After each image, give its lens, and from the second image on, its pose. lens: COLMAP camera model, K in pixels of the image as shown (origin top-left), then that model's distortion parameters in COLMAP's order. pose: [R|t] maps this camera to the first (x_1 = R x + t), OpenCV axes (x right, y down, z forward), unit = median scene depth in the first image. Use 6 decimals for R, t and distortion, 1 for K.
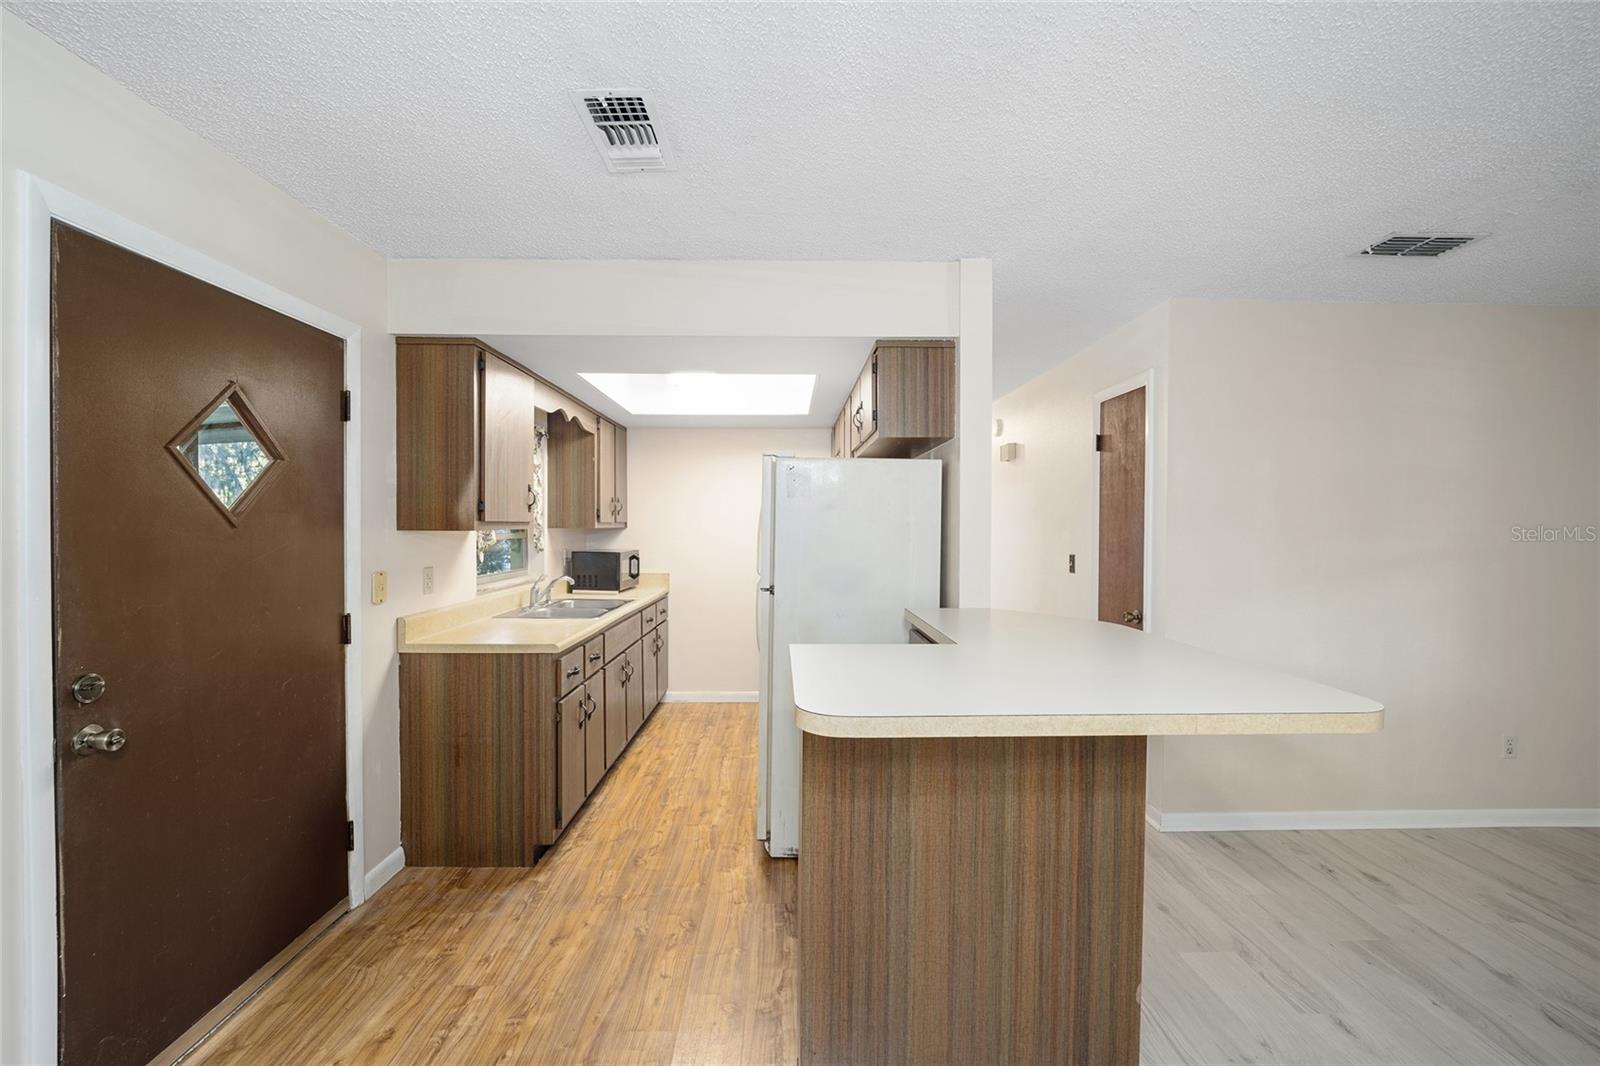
lens RADIAL K [[639.5, 0, 798.7], [0, 639.5, 532.5], [0, 0, 1]] dist [-0.010354, -0.000495]
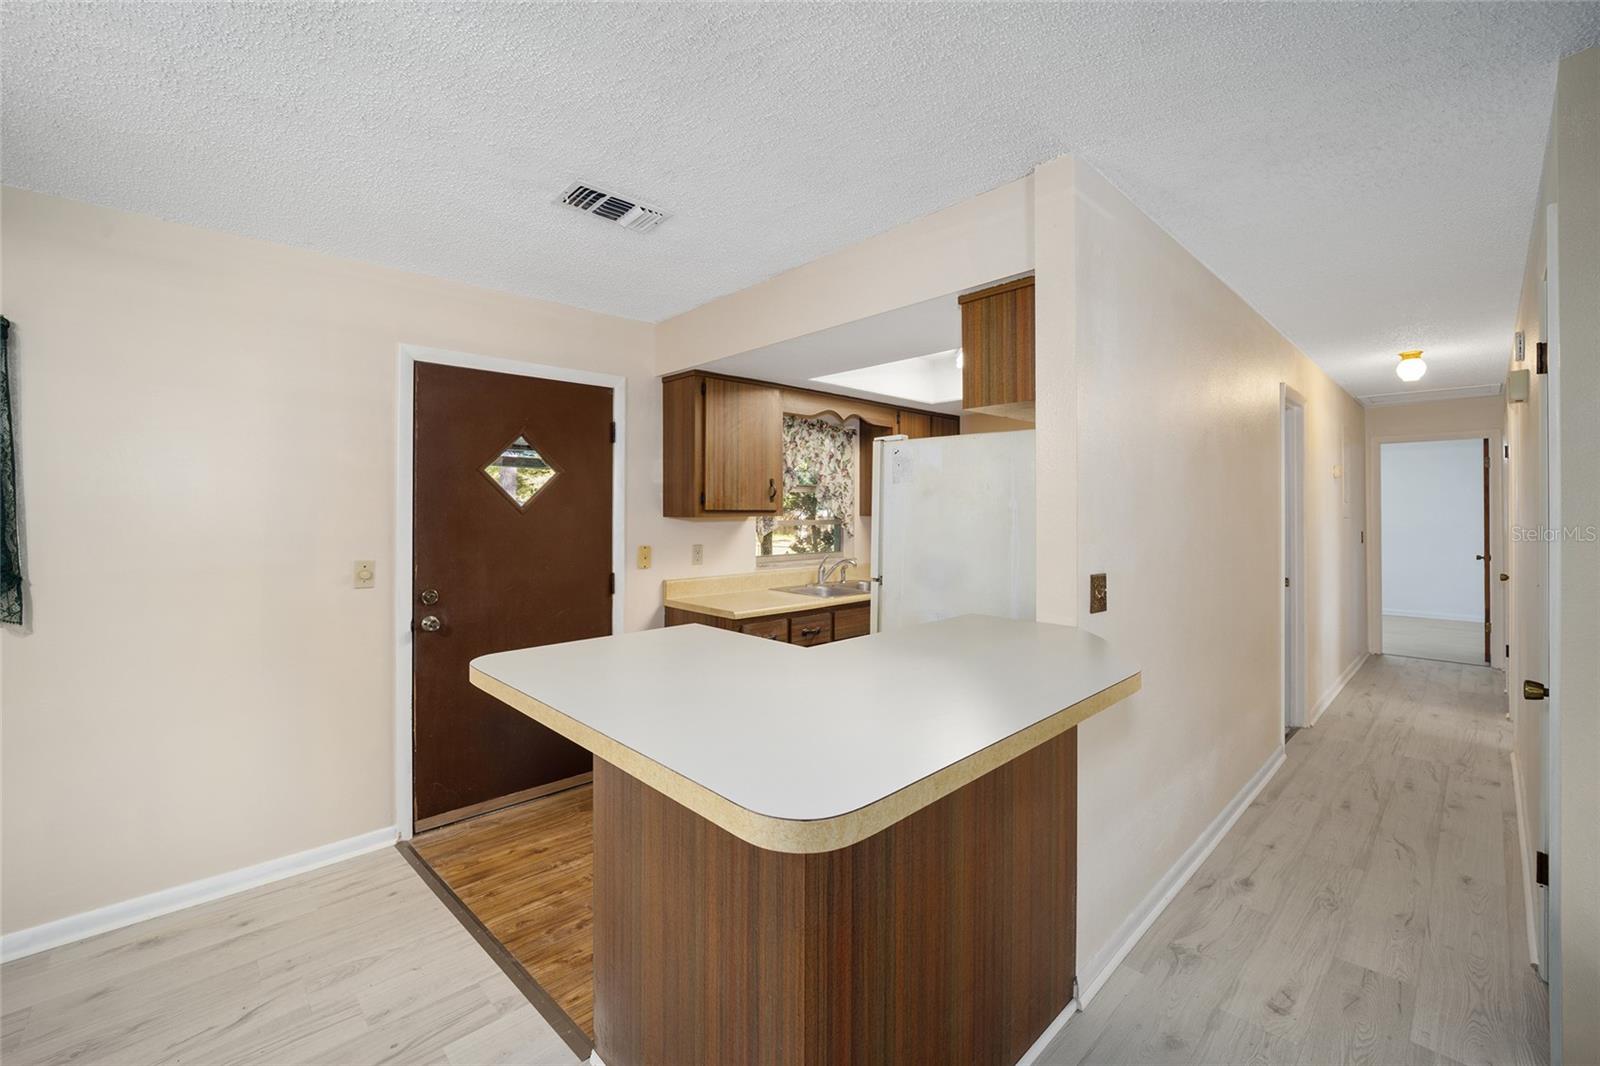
lens RADIAL K [[657.3, 0, 793.4], [0, 657.3, 505.2], [0, 0, 1]] dist [-0.011086, 0.000162]
pose [[0.671639, -0.008190, -0.740833, 0.670090], [-0.009926, 0.999750, -0.020051, -0.003343], [0.740812, 0.020821, 0.671390, 0.275421]]
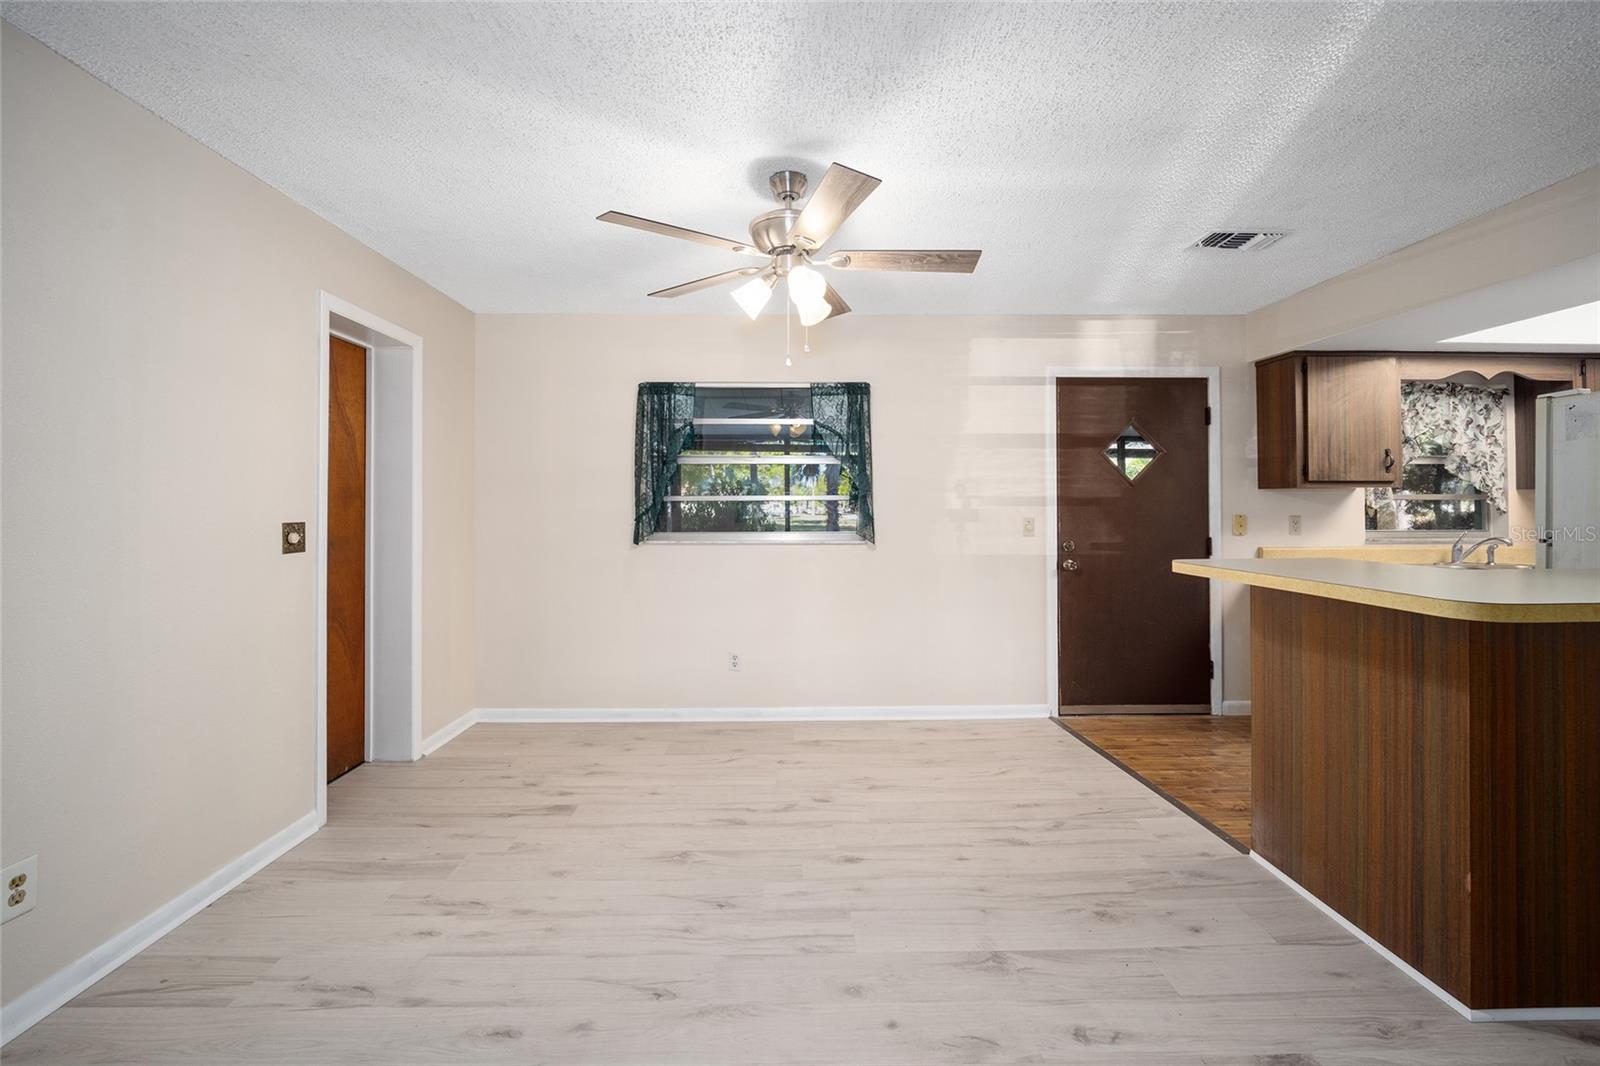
lens RADIAL K [[657.3, 0, 805.0], [0, 657.3, 496.5], [0, 0, 1]] dist [-0.011086, 0.000162]
pose [[0.007078, -0.018287, -0.999808, 0.997487], [-0.013364, 0.999742, -0.018381, 0.061837], [0.999886, 0.013492, 0.006831, -0.094264]]
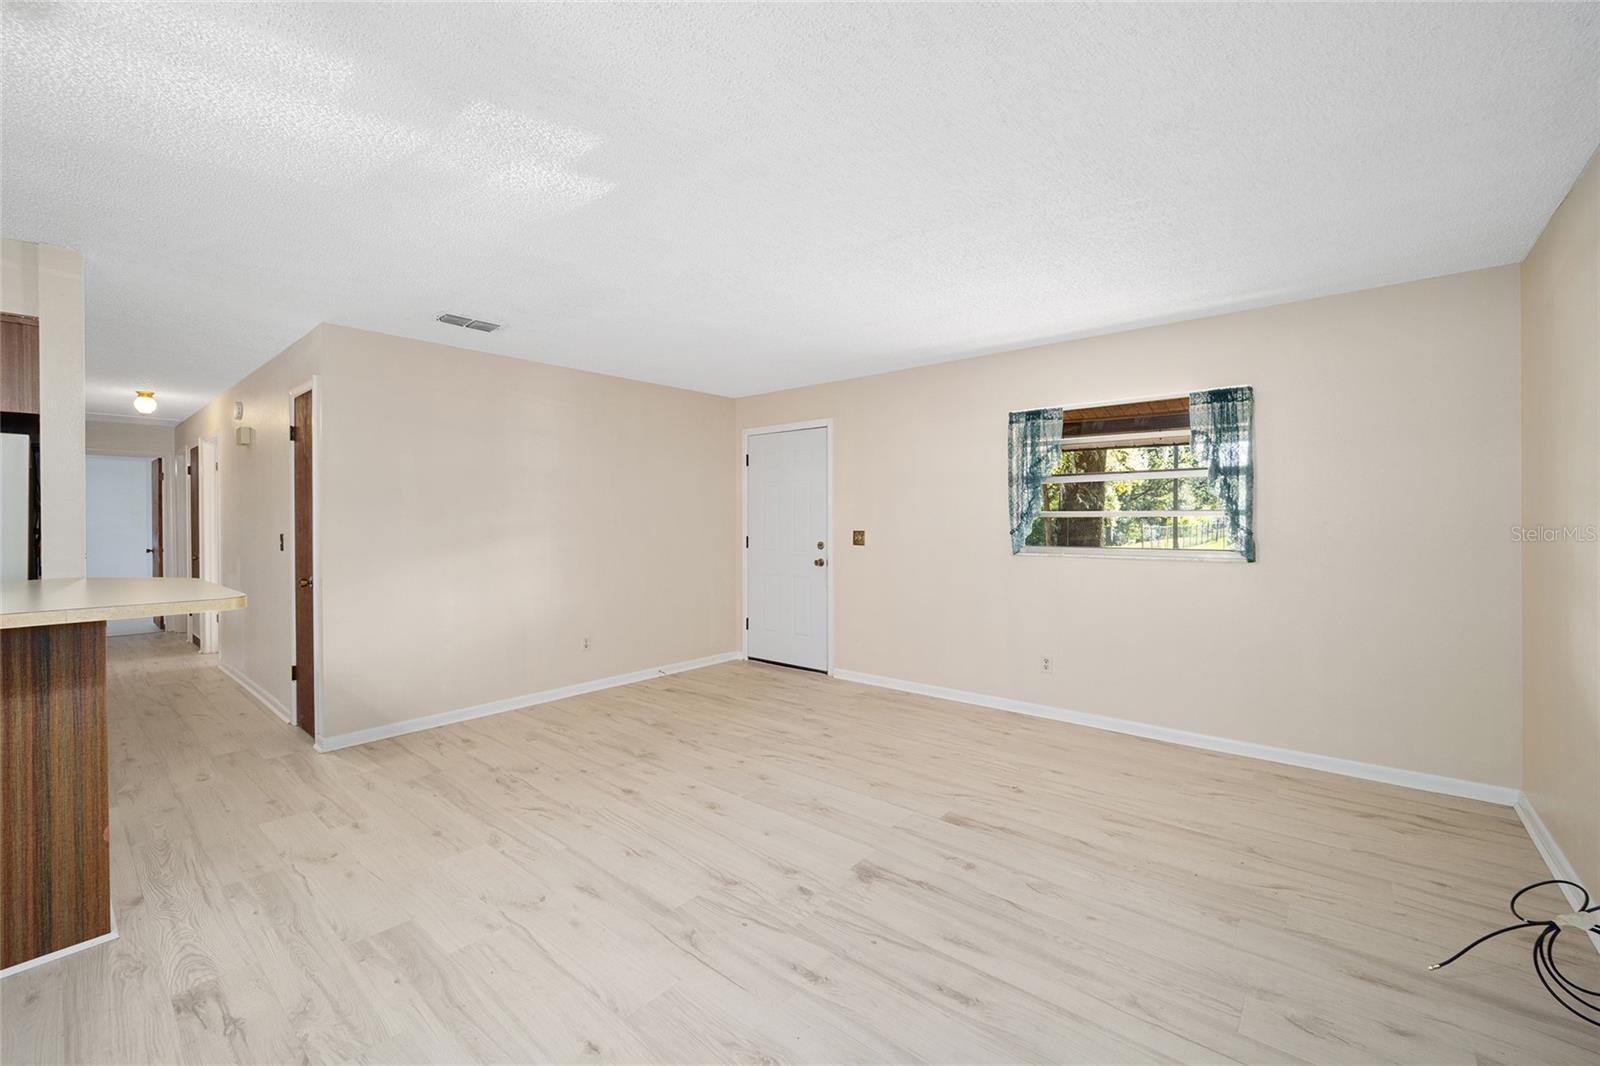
lens RADIAL K [[657.3, 0, 797.2], [0, 657.3, 521.0], [0, 0, 1]] dist [-0.011086, 0.000162]
pose [[0.663678, -0.010119, 0.747950, 0.294716], [0.019430, 0.999804, -0.003714, 0.053243], [-0.747766, 0.016998, 0.663745, -0.631827]]
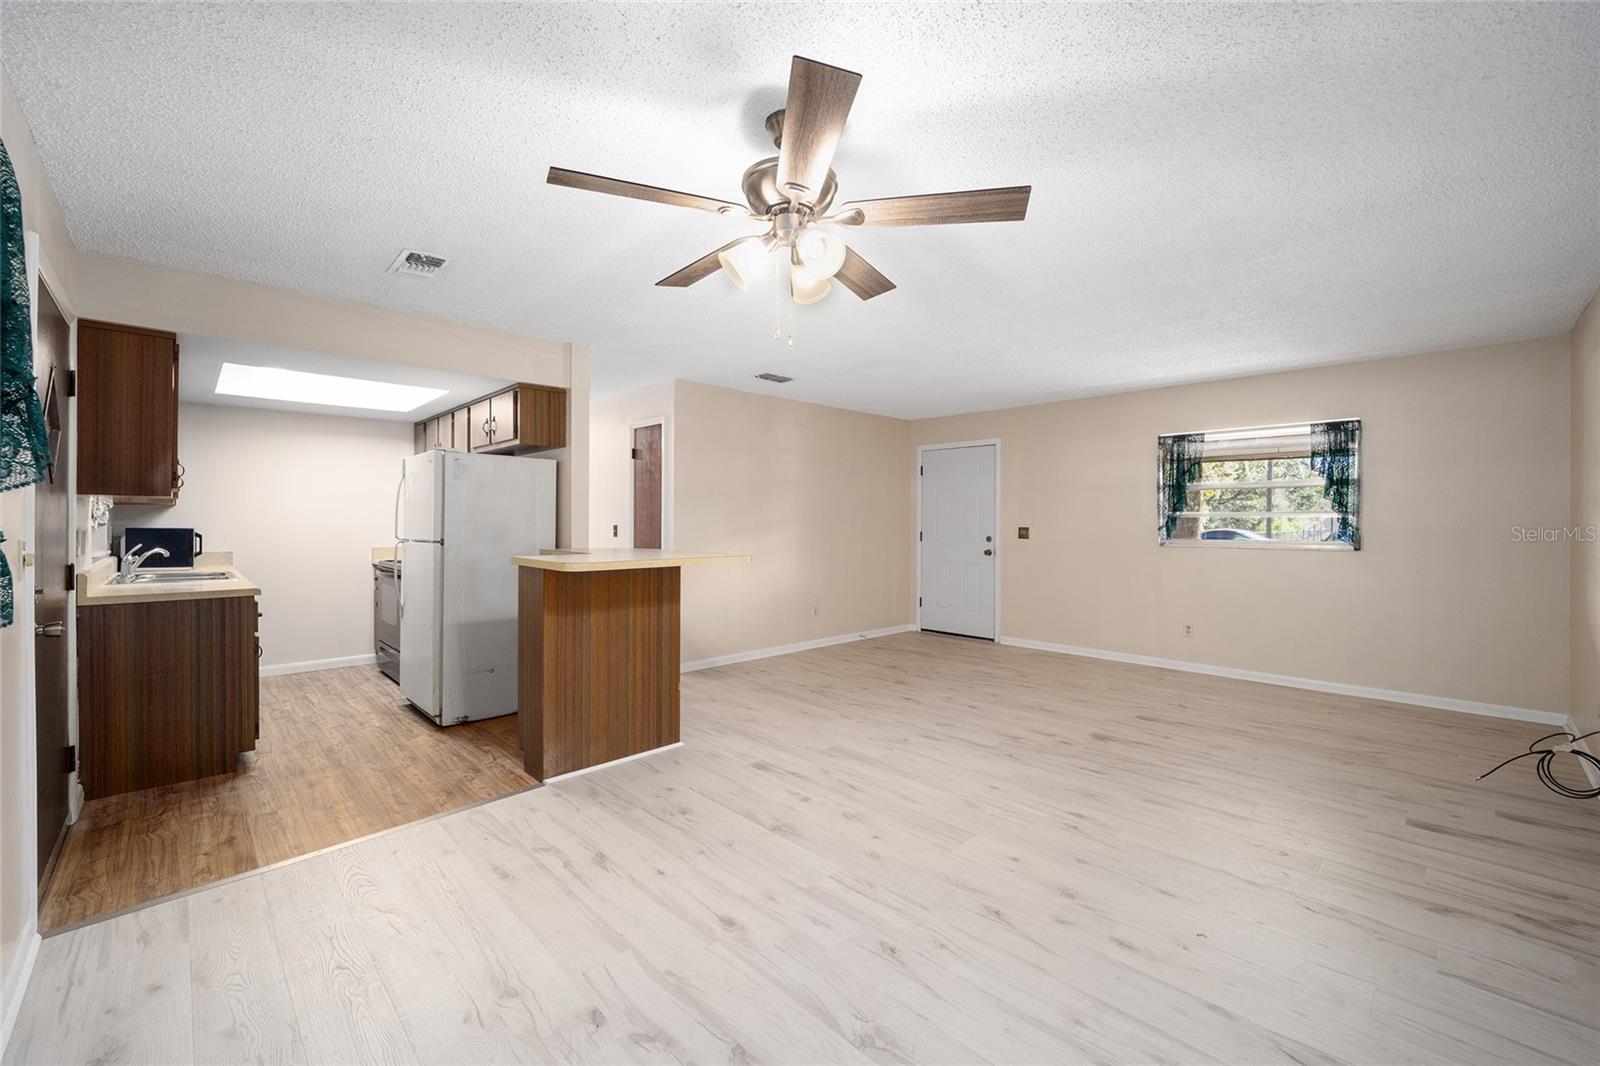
lens RADIAL K [[657.3, 0, 793.8], [0, 657.3, 523.4], [0, 0, 1]] dist [-0.011086, 0.000162]
pose [[0.734456, -0.003725, 0.678646, -0.517013], [0.010146, 0.999933, -0.005492, 0.070365], [-0.678580, 0.010919, 0.734445, -0.707186]]
